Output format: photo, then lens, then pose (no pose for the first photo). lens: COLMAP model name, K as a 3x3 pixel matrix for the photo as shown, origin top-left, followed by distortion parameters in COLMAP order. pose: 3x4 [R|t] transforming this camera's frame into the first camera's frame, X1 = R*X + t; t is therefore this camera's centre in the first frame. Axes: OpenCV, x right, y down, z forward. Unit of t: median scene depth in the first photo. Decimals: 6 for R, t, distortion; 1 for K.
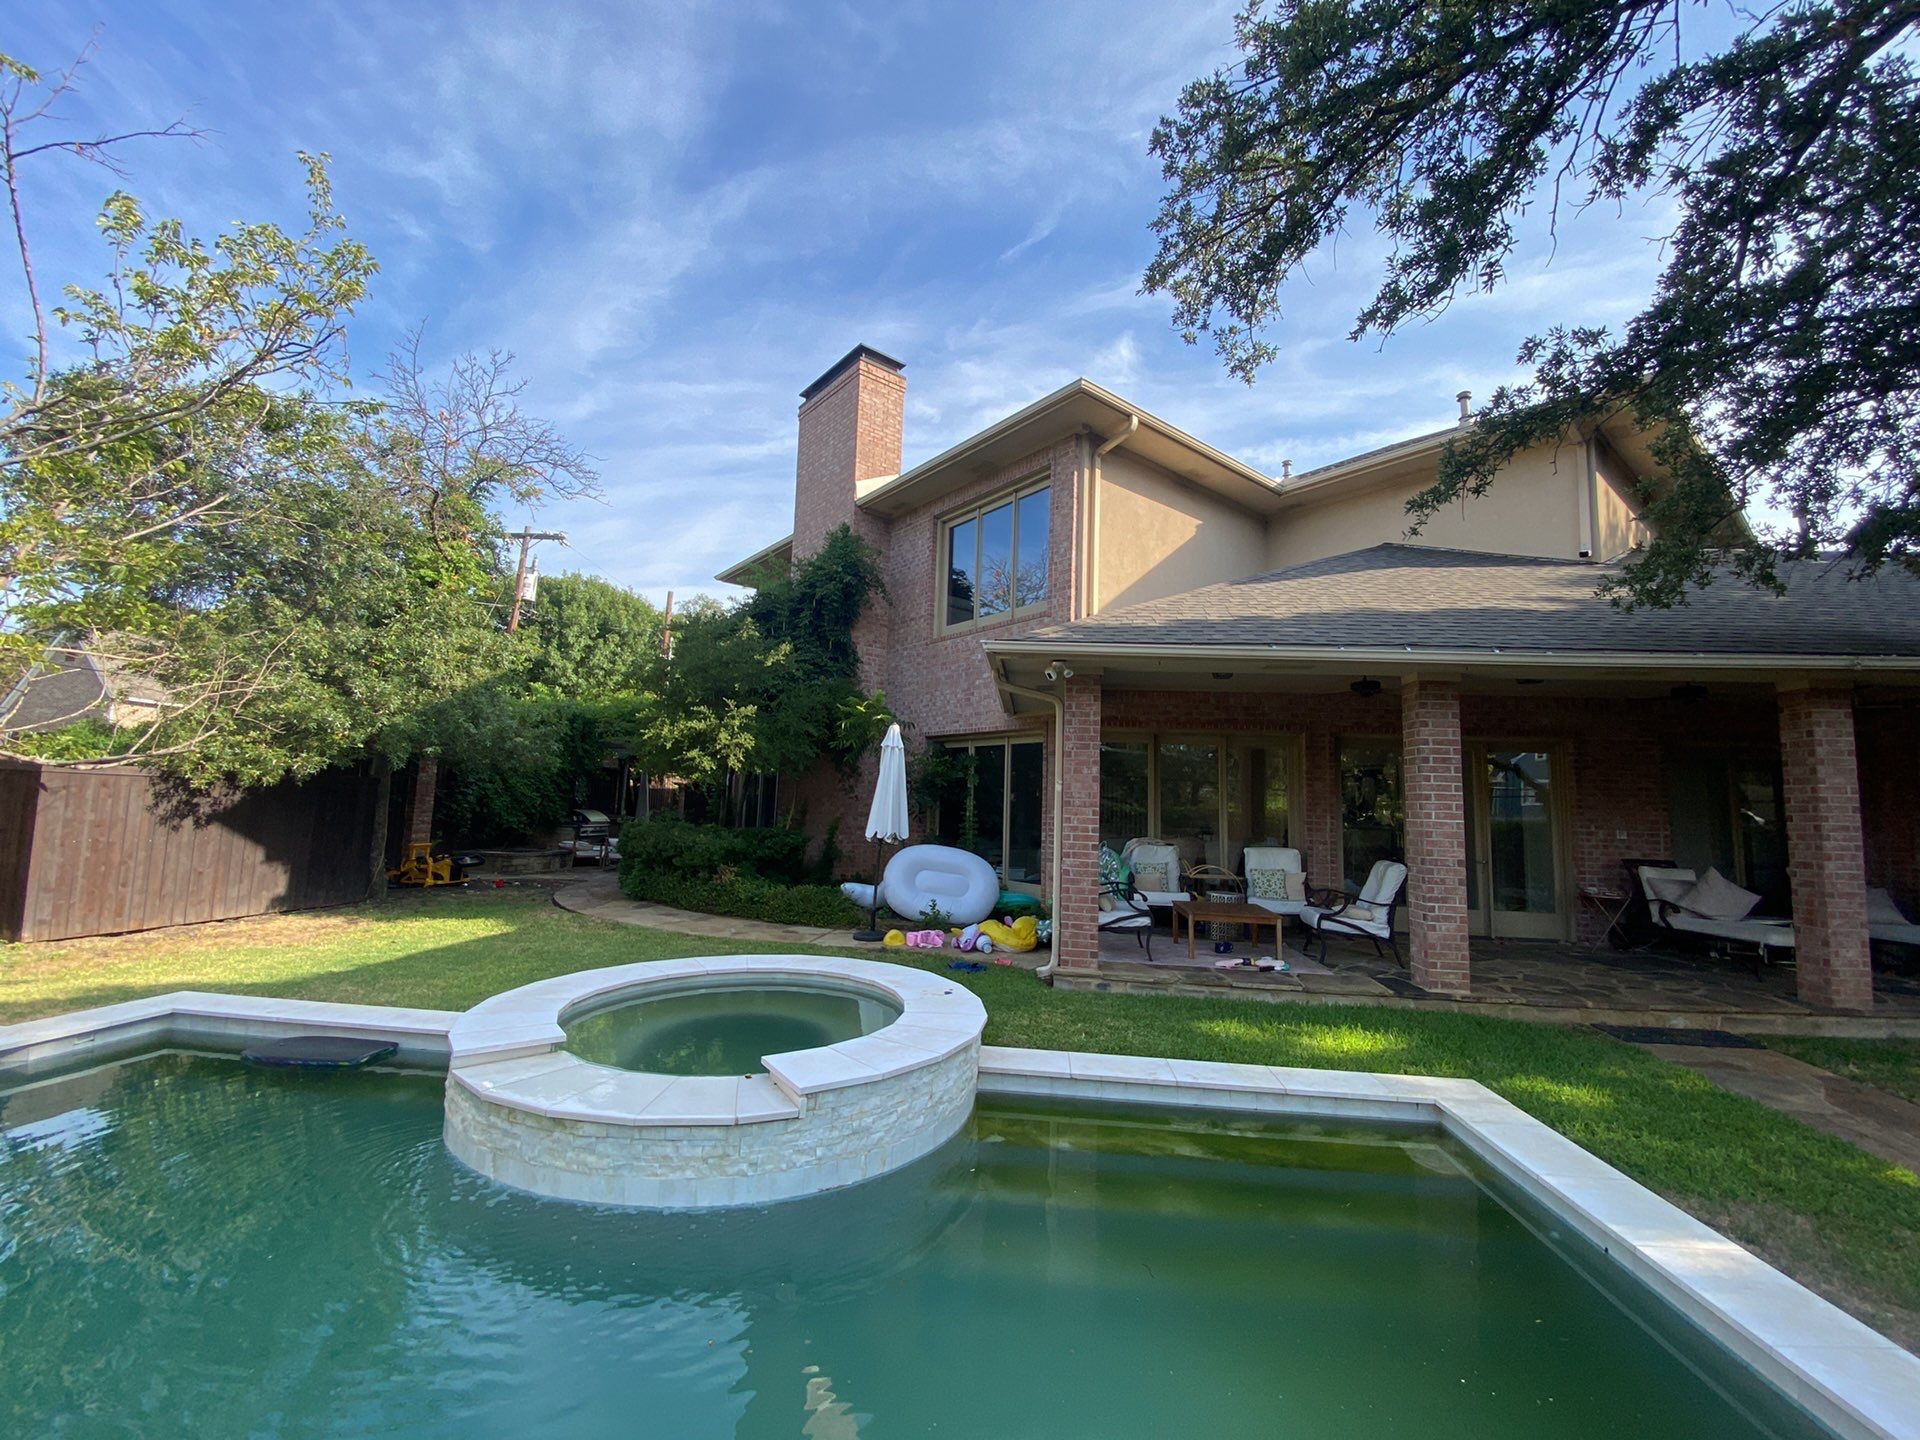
lens RADIAL K [[776.7, 0, 961.2], [0, 776.7, 716.3], [0, 0, 1]] dist [0.015908, -0.017723]
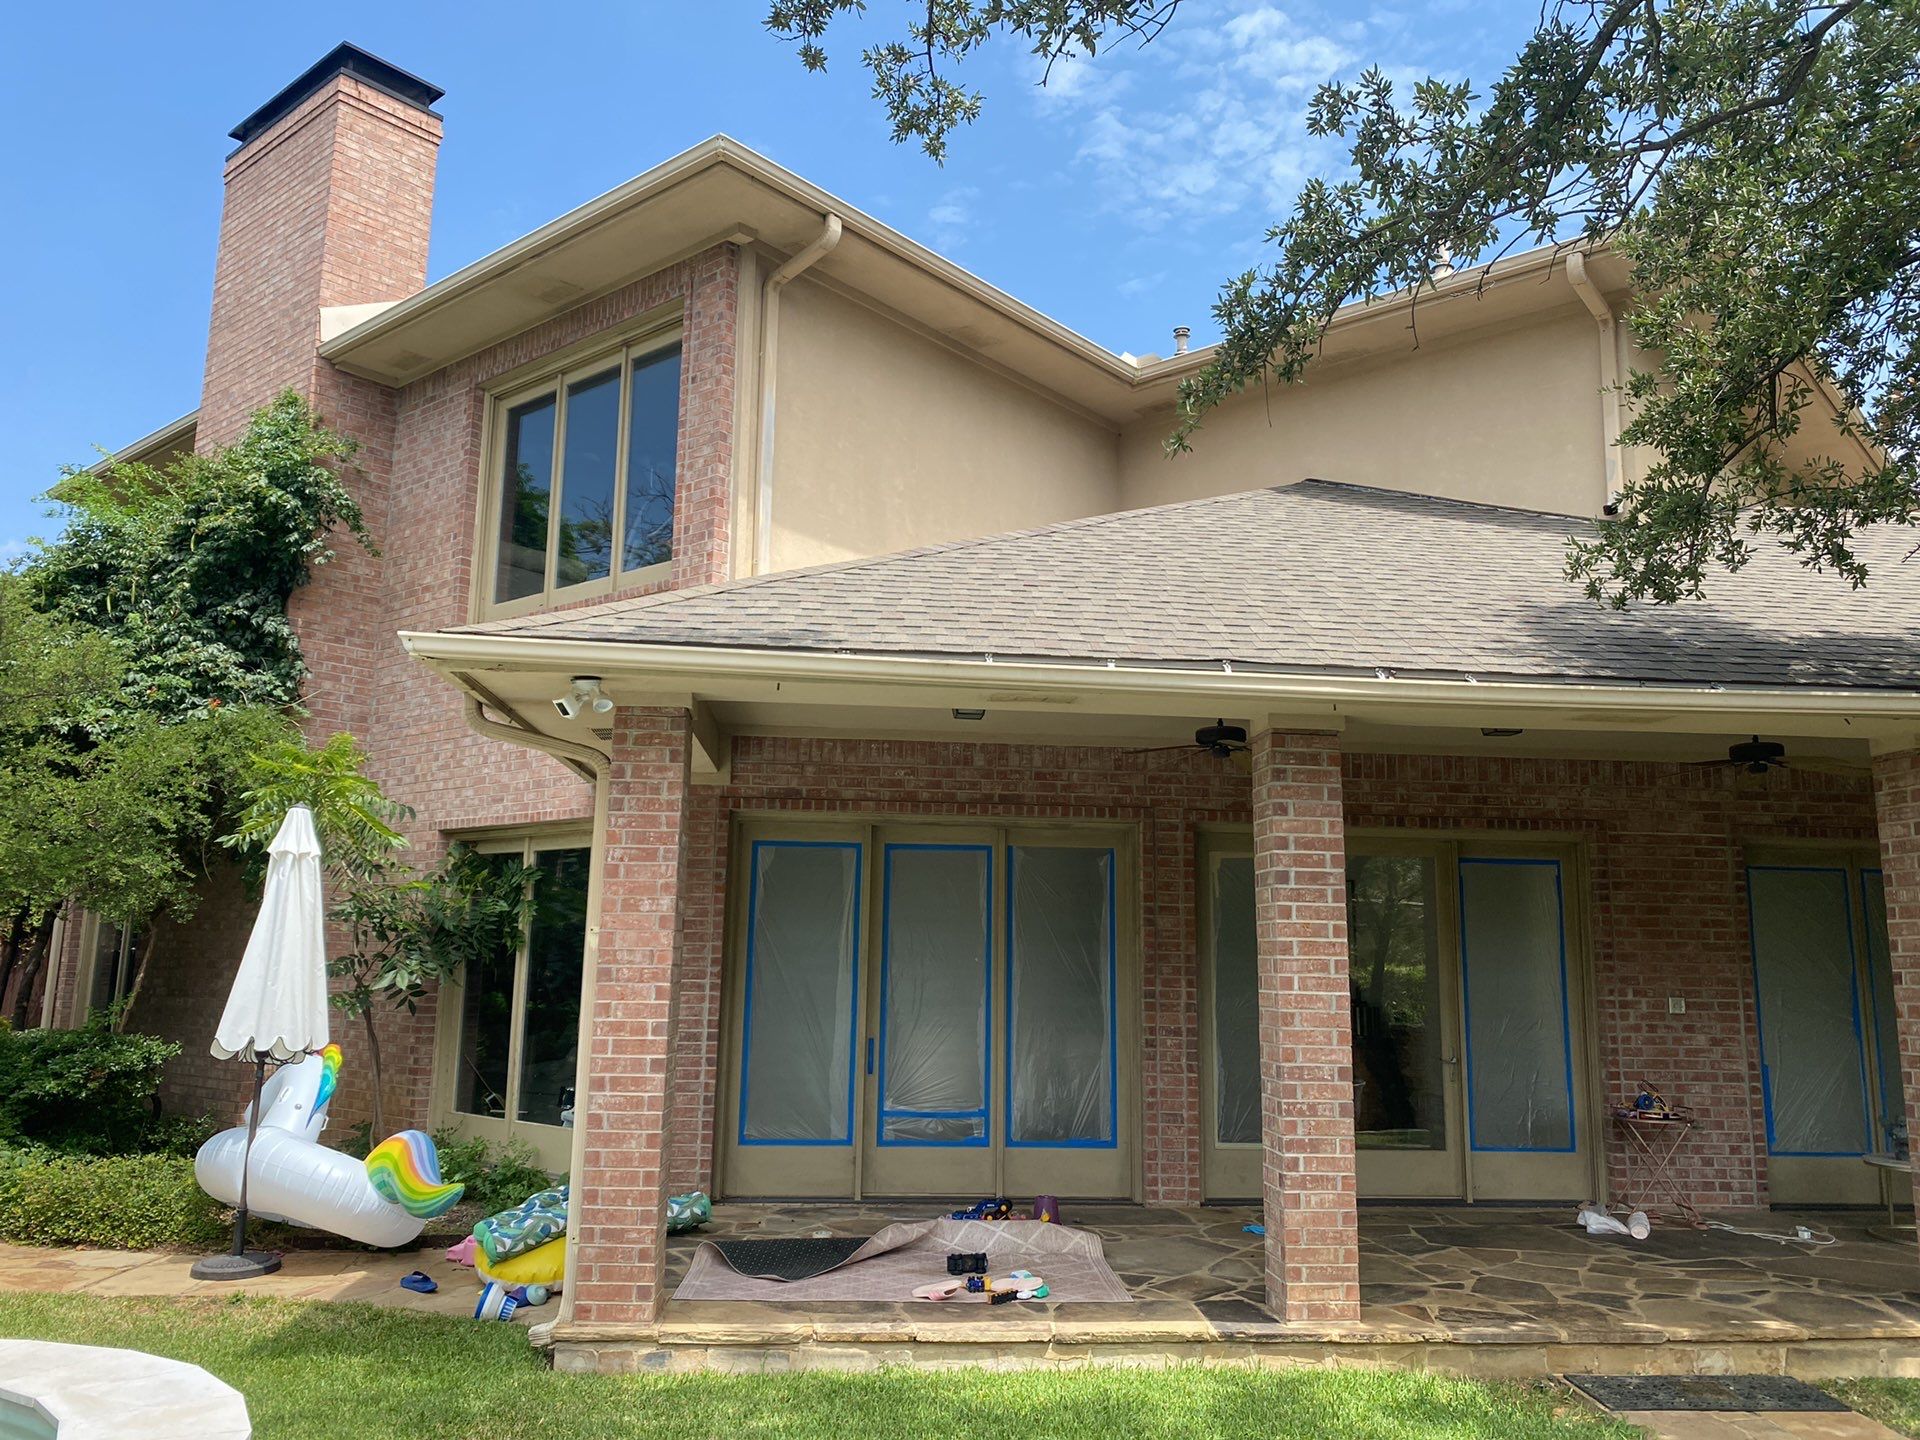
lens RADIAL K [[1467.1, 0, 952.2], [0, 1467.1, 693.4], [0, 0, 1]] dist [0.025744, -0.028200]
pose [[0.983651, 0.014241, 0.179519, 0.193717], [-0.003009, 0.998029, -0.062684, -0.005637], [-0.180058, 0.061119, 0.981755, 0.051265]]
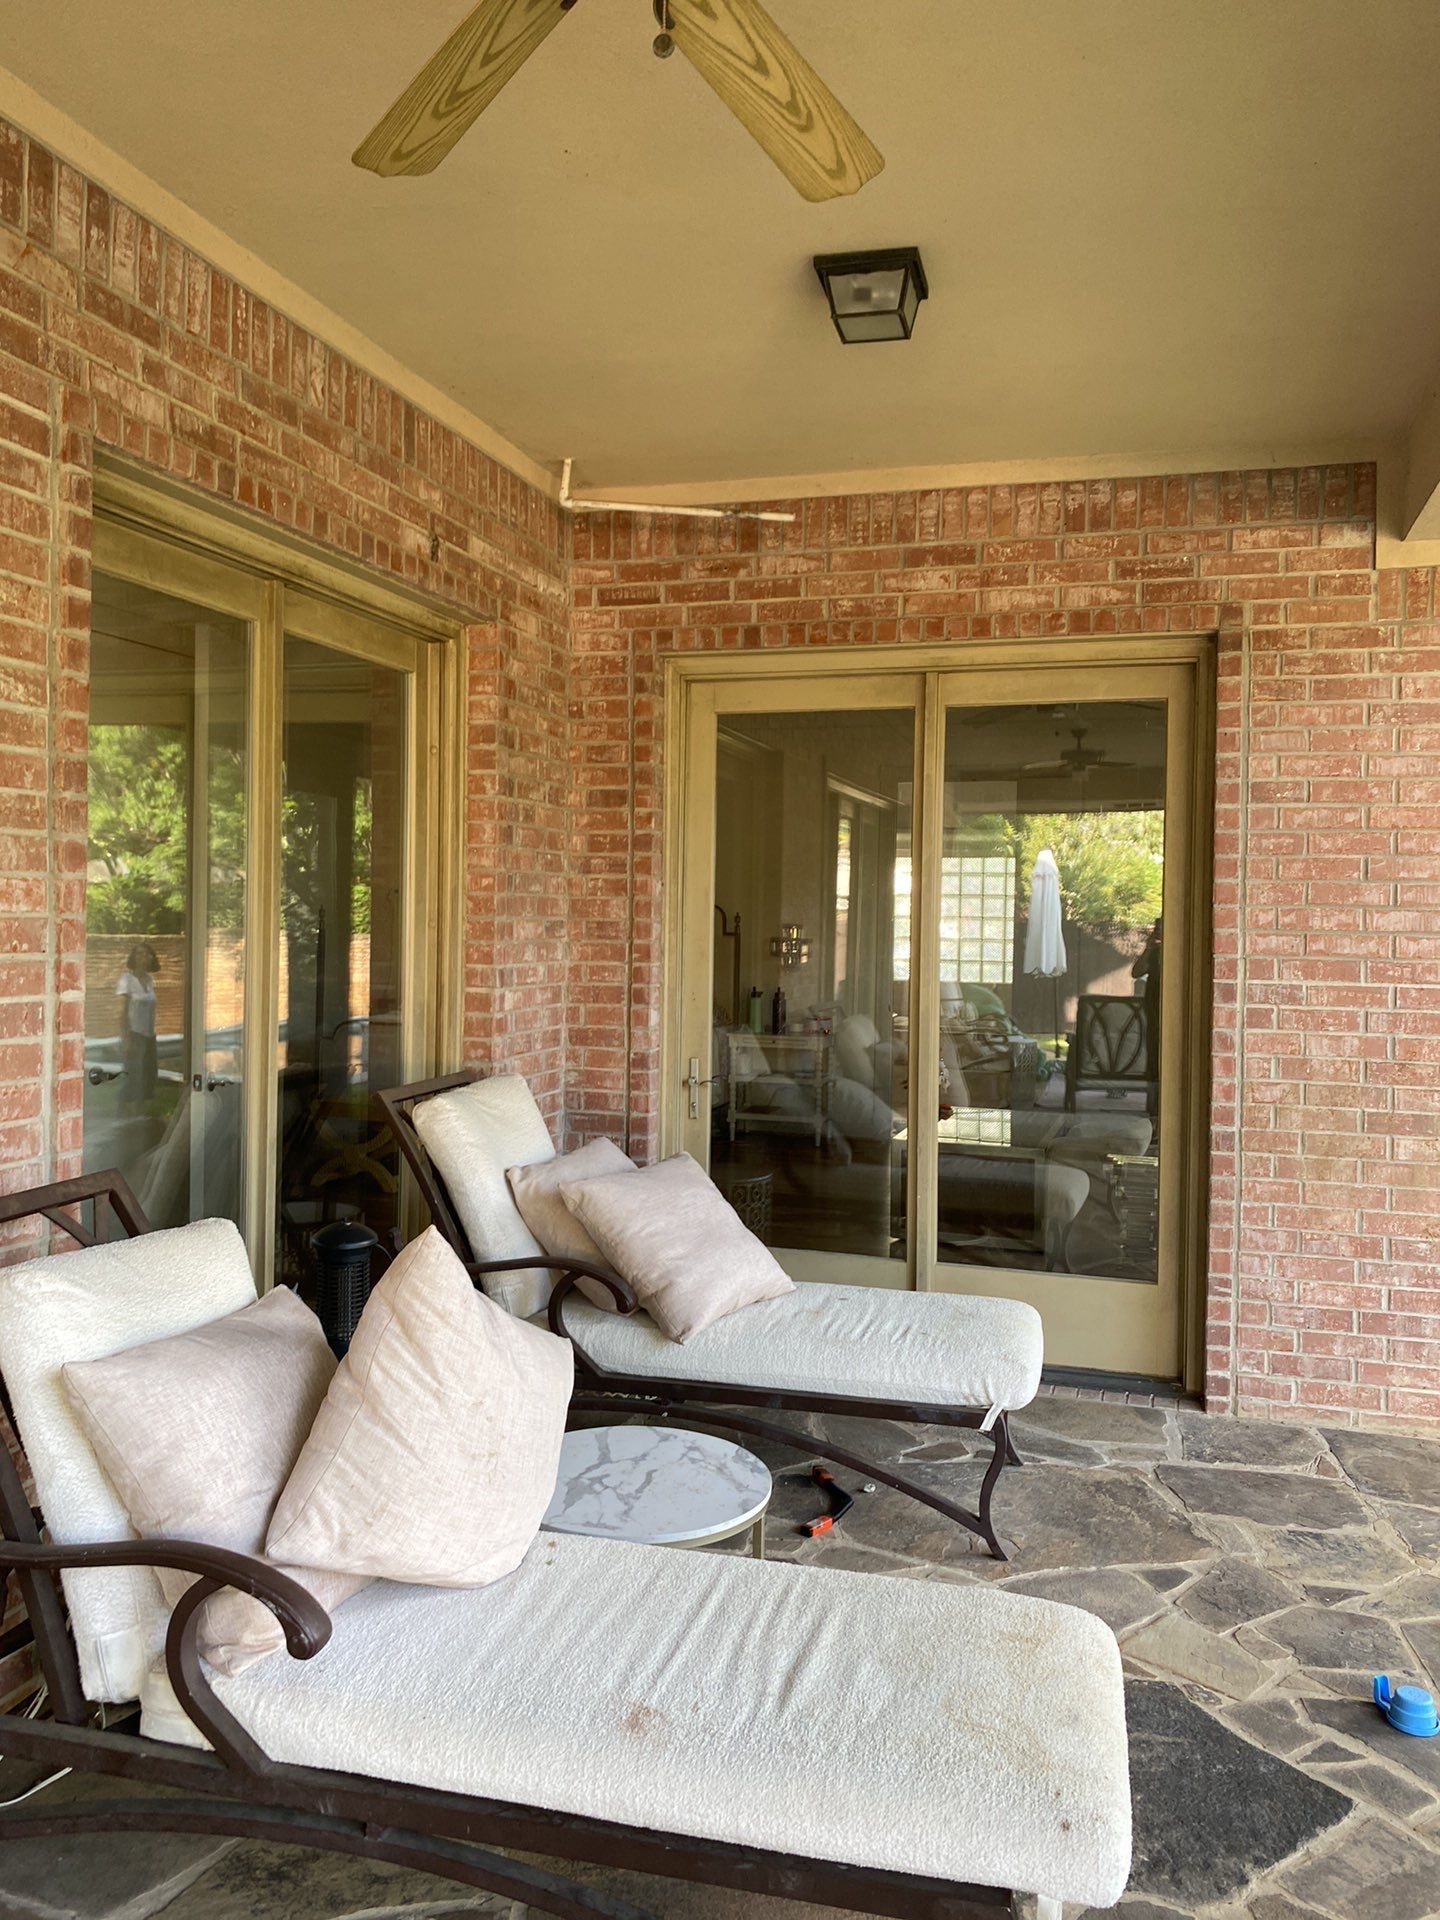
lens RADIAL K [[1467.1, 0, 718.2], [0, 1467.1, 947.0], [0, 0, 1]] dist [0.025744, -0.028200]
pose [[0.177294, -0.058860, 0.982396, 0.845054], [-0.126060, 0.988629, 0.081984, 0.130144], [-0.976051, -0.138376, 0.167858, 1.100678]]
